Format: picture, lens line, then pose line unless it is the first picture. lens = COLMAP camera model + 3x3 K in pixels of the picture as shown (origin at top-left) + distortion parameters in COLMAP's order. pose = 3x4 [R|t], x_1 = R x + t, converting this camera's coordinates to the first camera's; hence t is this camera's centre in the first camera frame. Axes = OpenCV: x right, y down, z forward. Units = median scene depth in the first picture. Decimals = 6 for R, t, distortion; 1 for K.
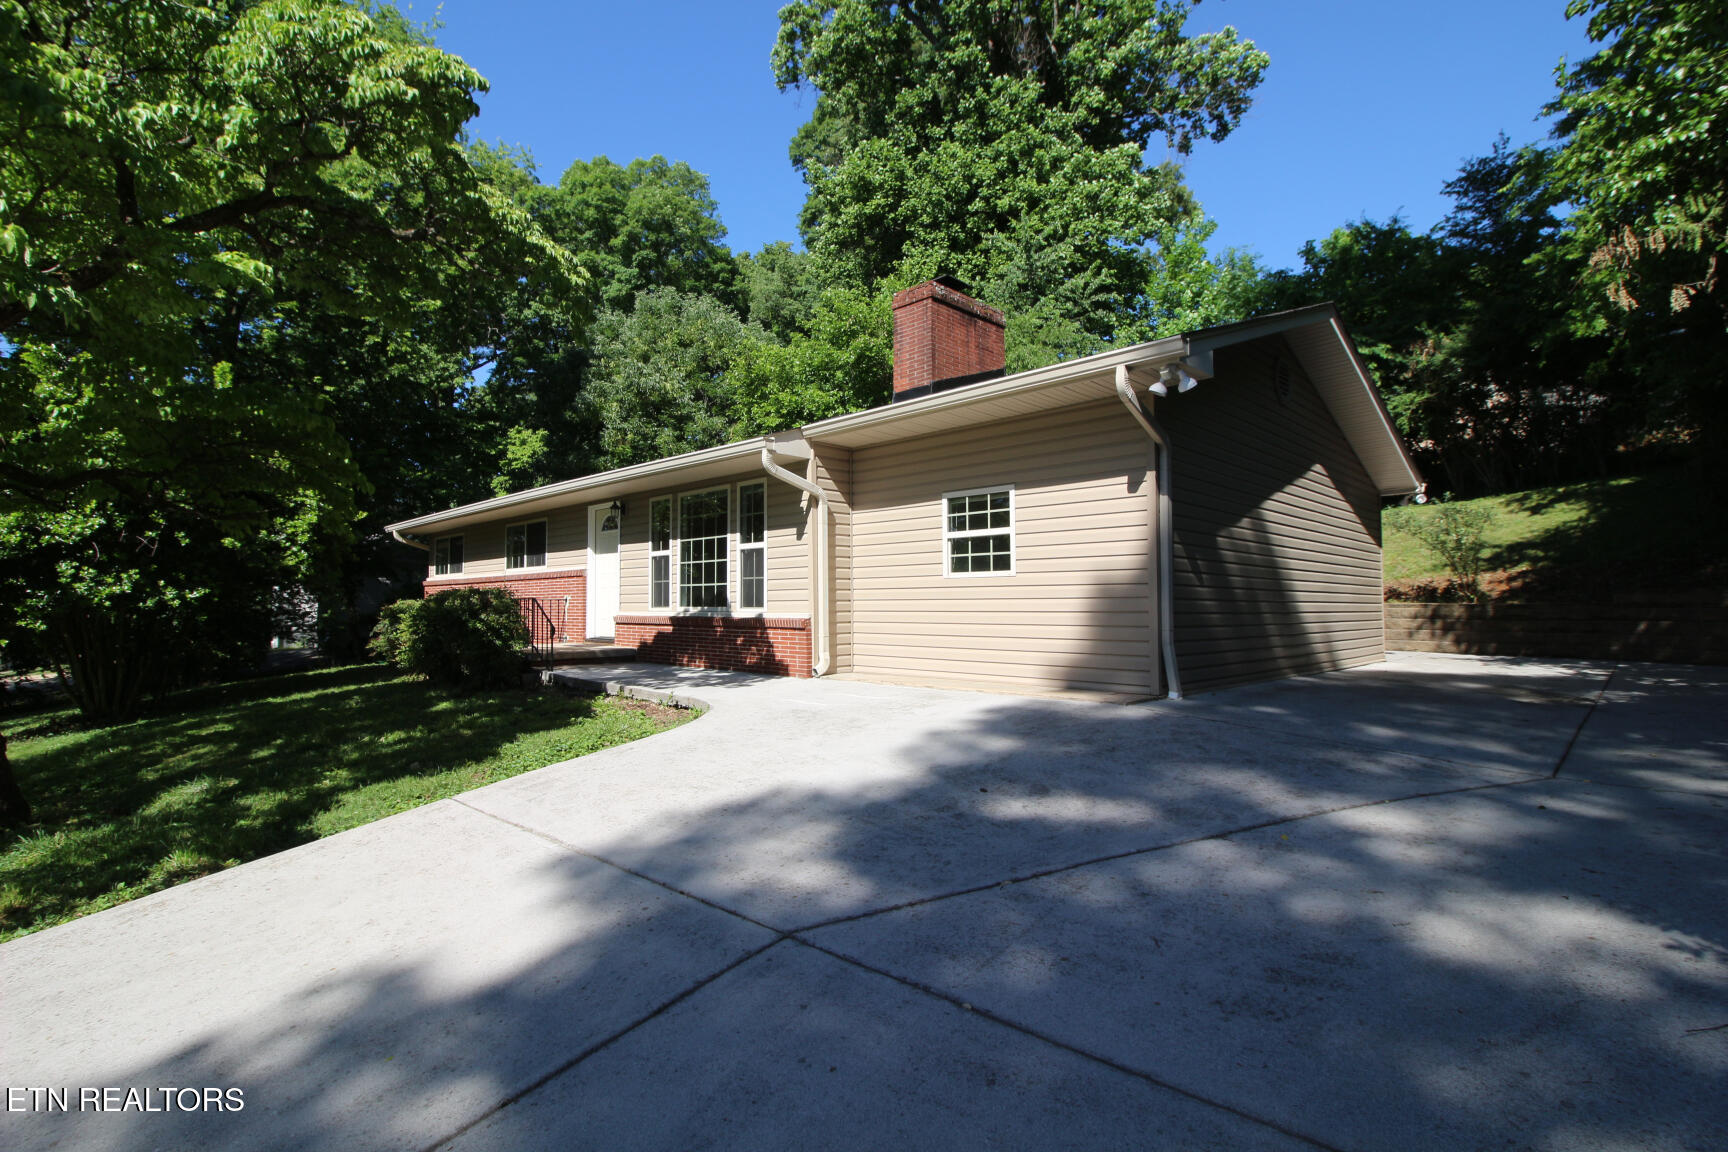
lens RADIAL K [[800.1, 0, 864.5], [0, 800.1, 570.5], [0, 0, 1]] dist [-0.012614, -0.005938]
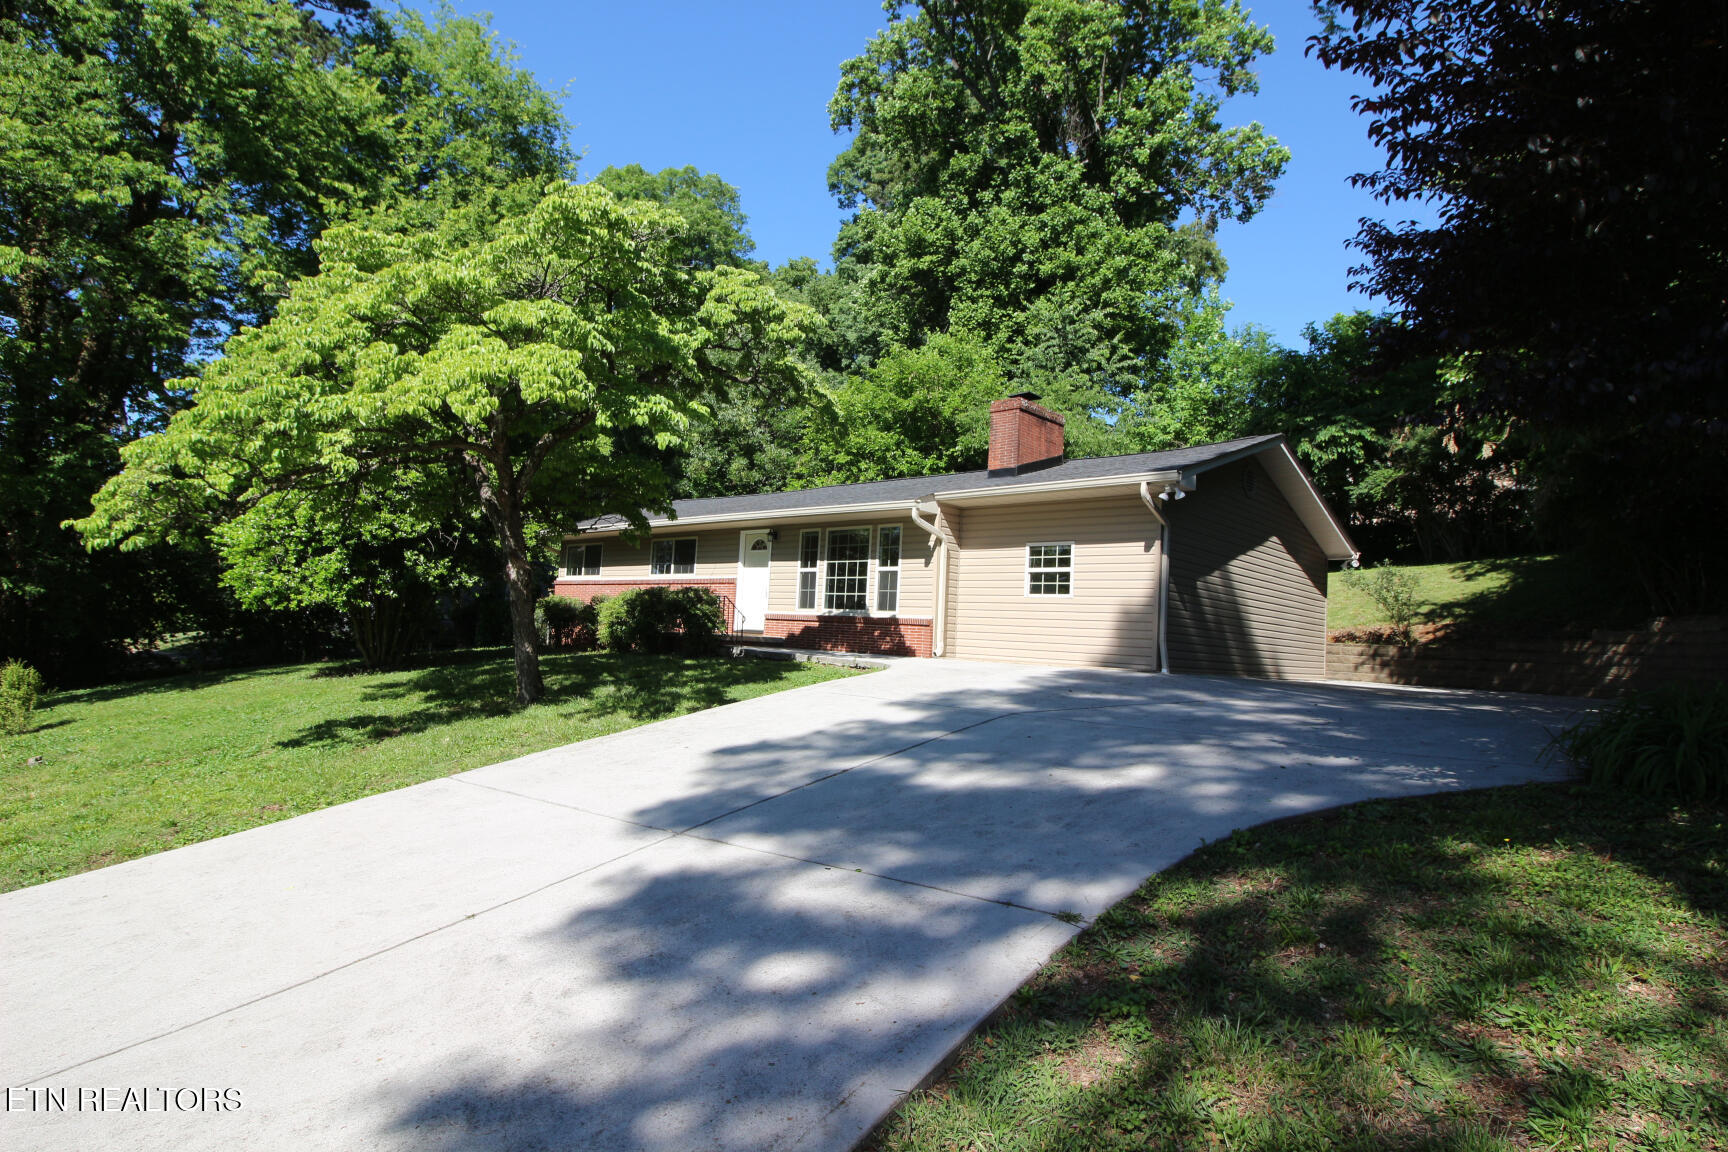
lens RADIAL K [[923.6, 0, 869.1], [0, 923.6, 567.0], [0, 0, 1]] dist [-0.008438, -0.007523]
pose [[0.997651, 0.061139, 0.030903, -0.157409], [-0.059916, 0.997439, -0.039065, 0.023331], [-0.033212, 0.037122, 0.998759, -0.473555]]
